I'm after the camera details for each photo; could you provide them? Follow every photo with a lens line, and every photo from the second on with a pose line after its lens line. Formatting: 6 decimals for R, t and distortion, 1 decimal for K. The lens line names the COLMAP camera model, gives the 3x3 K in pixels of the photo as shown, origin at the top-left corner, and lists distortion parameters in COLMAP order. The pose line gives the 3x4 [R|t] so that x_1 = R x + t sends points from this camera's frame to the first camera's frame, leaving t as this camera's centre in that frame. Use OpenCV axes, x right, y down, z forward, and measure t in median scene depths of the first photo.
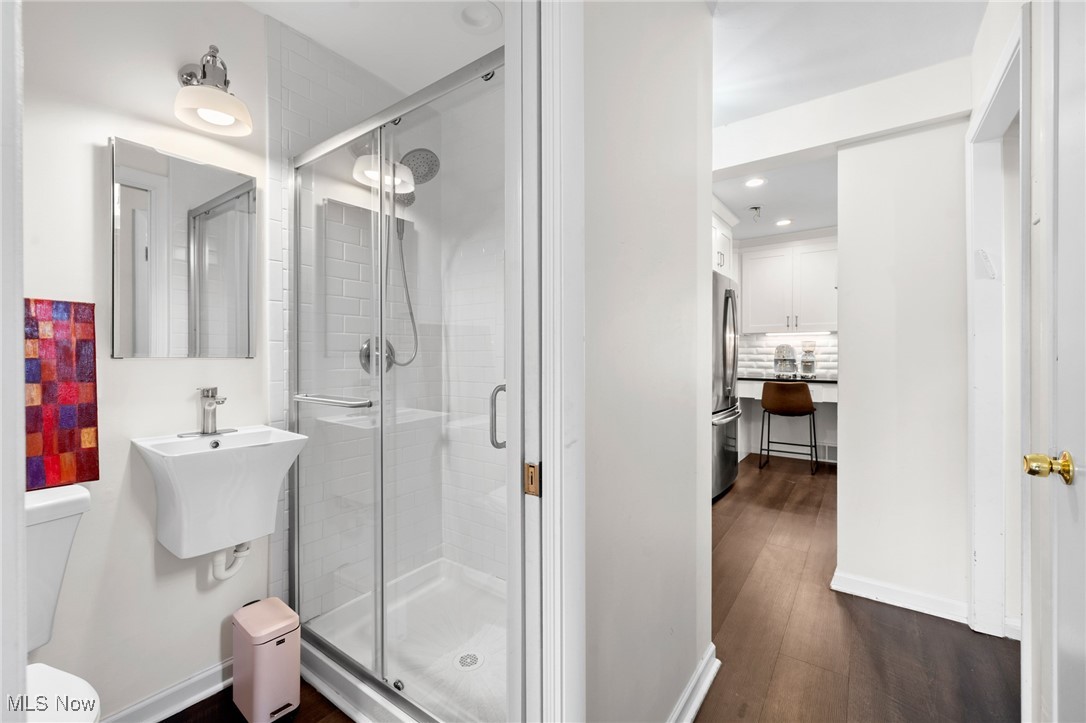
lens RADIAL K [[457.5, 0, 544.5], [0, 457.5, 352.4], [0, 0, 1]] dist [-0.000311, 0.000001]
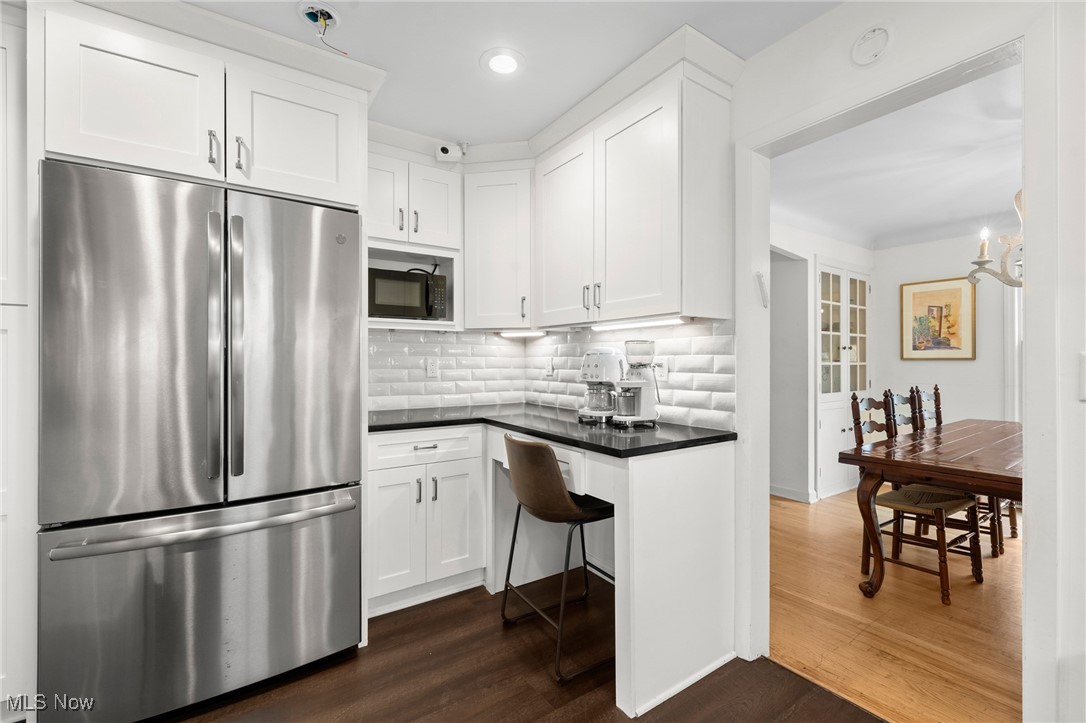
lens RADIAL K [[457.5, 0, 543.3], [0, 457.5, 364.6], [0, 0, 1]] dist [-0.000311, 0.000001]
pose [[0.937540, -0.000489, -0.347877, 0.641281], [-0.004054, 0.999916, -0.012329, 0.003269], [0.347854, 0.012970, 0.937459, 0.556221]]
